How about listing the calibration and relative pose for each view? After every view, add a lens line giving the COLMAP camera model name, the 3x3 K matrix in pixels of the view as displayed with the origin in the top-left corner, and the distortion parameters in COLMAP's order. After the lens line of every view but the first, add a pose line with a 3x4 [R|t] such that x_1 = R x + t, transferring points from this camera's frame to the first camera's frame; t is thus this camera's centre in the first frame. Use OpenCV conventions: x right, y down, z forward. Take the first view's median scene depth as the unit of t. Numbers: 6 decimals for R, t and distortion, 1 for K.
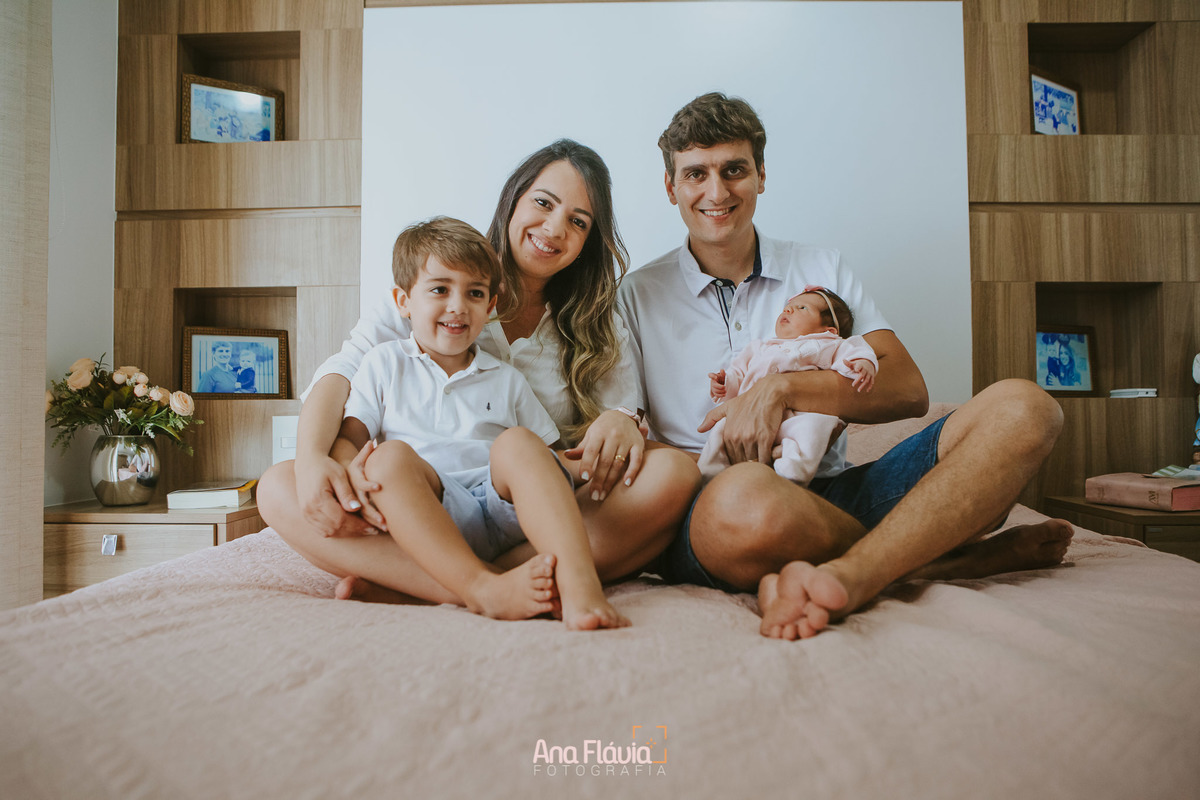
lens RADIAL K [[944.2, 0, 600.0], [0, 944.2, 400.0], [0, 0, 1]] dist [-0.079126, 0.091718]
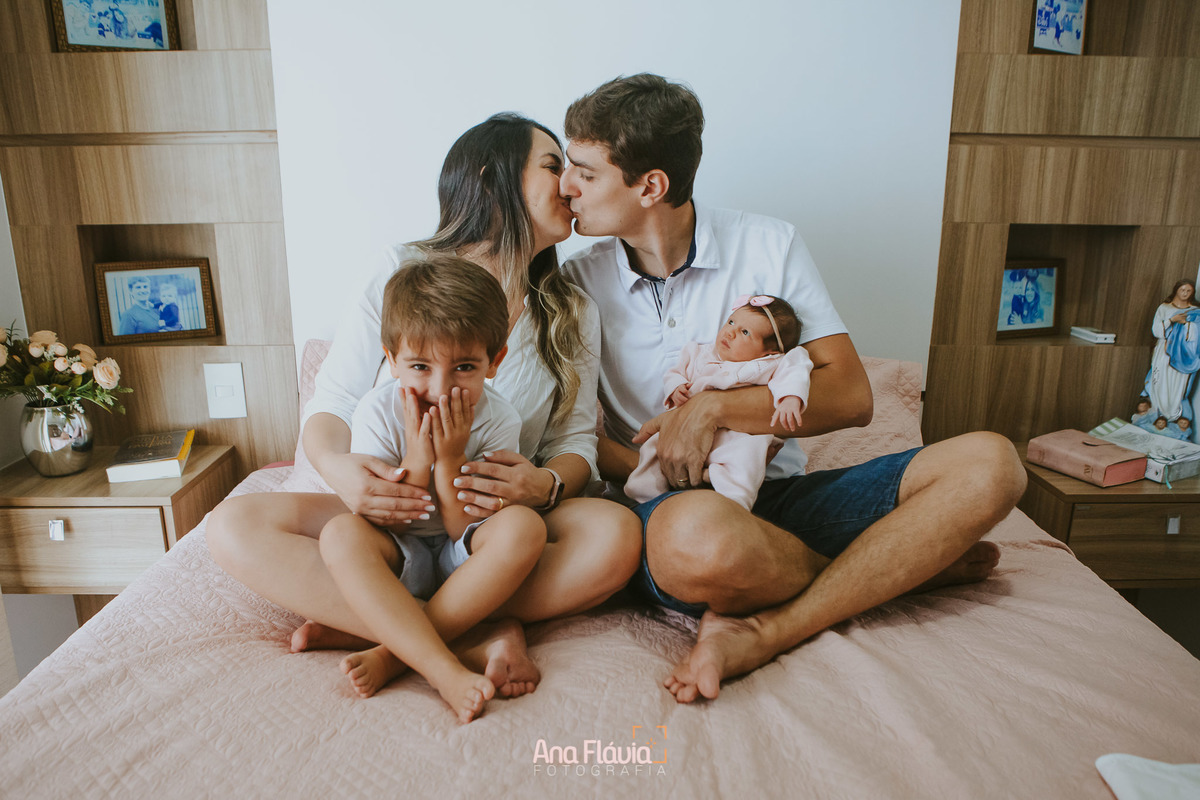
lens RADIAL K [[1015.0, 0, 600.0], [0, 1015.0, 400.0], [0, 0, 1]] dist [-0.082443, 0.086864]
pose [[0.999028, -0.005773, 0.043703, 0.008629], [-0.008530, 0.947336, 0.320128, -0.275137], [-0.043249, -0.320190, 0.946366, 0.003198]]
